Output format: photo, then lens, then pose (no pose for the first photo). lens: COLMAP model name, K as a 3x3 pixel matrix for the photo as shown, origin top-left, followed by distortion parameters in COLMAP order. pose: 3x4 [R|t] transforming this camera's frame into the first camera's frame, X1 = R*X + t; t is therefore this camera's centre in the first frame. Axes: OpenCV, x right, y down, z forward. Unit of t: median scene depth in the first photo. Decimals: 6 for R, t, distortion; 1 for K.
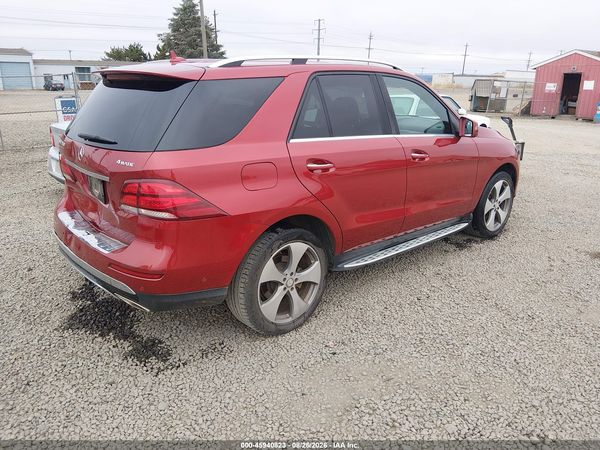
lens RADIAL K [[450.7, 0, 298.5], [0, 450.7, 233.0], [0, 0, 1]] dist [0.088205, -0.141932]
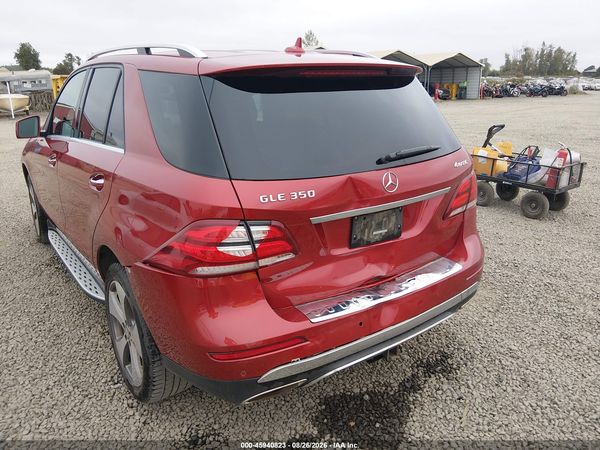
lens RADIAL K [[450.7, 0, 298.5], [0, 450.7, 233.0], [0, 0, 1]] dist [0.088205, -0.141932]
pose [[0.107242, -0.340134, 0.934242, -1.061851], [0.326645, 0.899554, 0.290009, -0.321194], [-0.939043, 0.274064, 0.207574, 0.916522]]
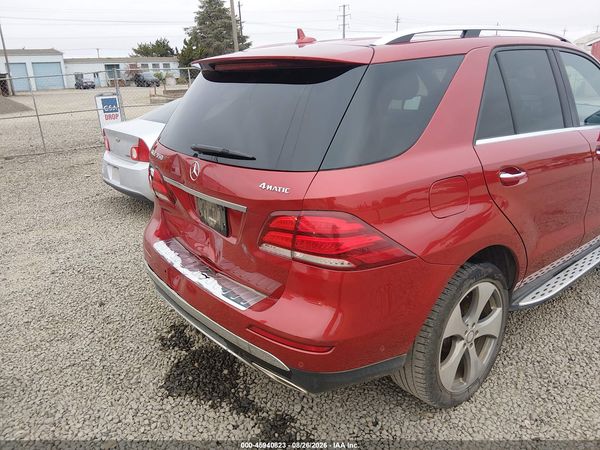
lens RADIAL K [[450.7, 0, 298.5], [0, 450.7, 233.0], [0, 0, 1]] dist [0.088205, -0.141932]
pose [[0.997984, -0.021545, -0.059699, -0.238698], [0.022820, 0.999524, 0.020761, -0.076385], [0.059224, -0.022081, 0.998000, 0.238325]]
